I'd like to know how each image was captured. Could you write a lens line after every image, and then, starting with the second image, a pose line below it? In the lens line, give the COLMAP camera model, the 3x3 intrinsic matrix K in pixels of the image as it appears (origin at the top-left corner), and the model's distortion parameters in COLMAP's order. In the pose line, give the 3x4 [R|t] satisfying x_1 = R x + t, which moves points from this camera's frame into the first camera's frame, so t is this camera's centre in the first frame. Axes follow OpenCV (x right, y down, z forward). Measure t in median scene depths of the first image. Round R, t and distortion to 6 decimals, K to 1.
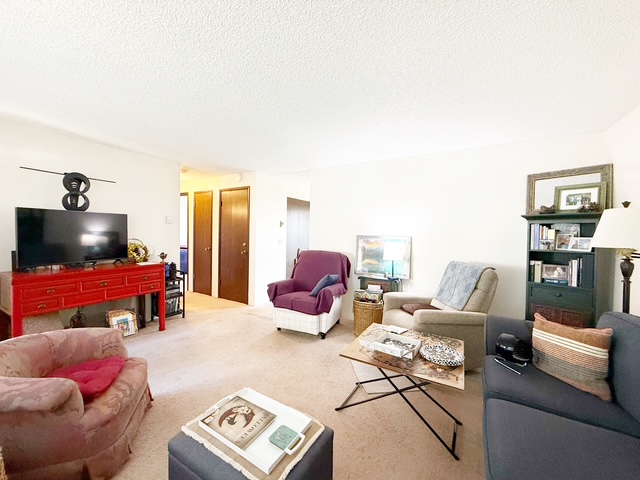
lens RADIAL K [[255.7, 0, 321.2], [0, 255.7, 237.0], [0, 0, 1]] dist [0.001578, 0.000068]
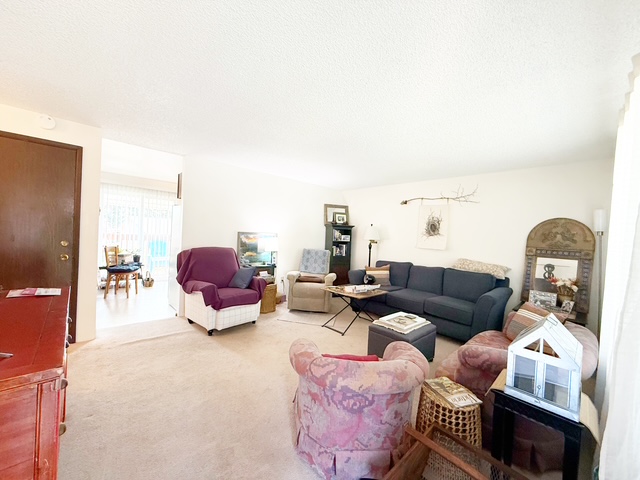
lens RADIAL K [[255.7, 0, 317.2], [0, 255.7, 239.0], [0, 0, 1]] dist [0.001578, 0.000068]
pose [[0.290371, -0.017915, 0.956746, -1.181426], [-0.024554, 0.999356, 0.026165, -0.018266], [-0.956599, -0.031089, 0.289744, 0.485239]]
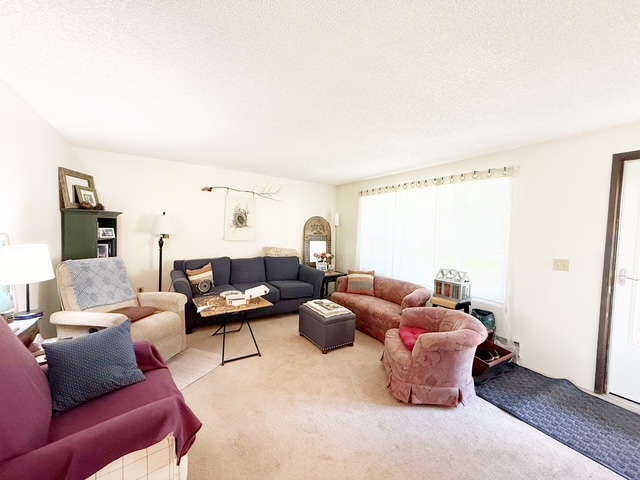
lens RADIAL K [[255.7, 0, 320.3], [0, 255.7, 239.9], [0, 0, 1]] dist [0.001578, 0.000068]
pose [[-0.892868, -0.062657, 0.445939, -0.600360], [-0.037202, 0.997151, 0.065618, -0.061579], [-0.448780, 0.041998, -0.892655, 1.511384]]
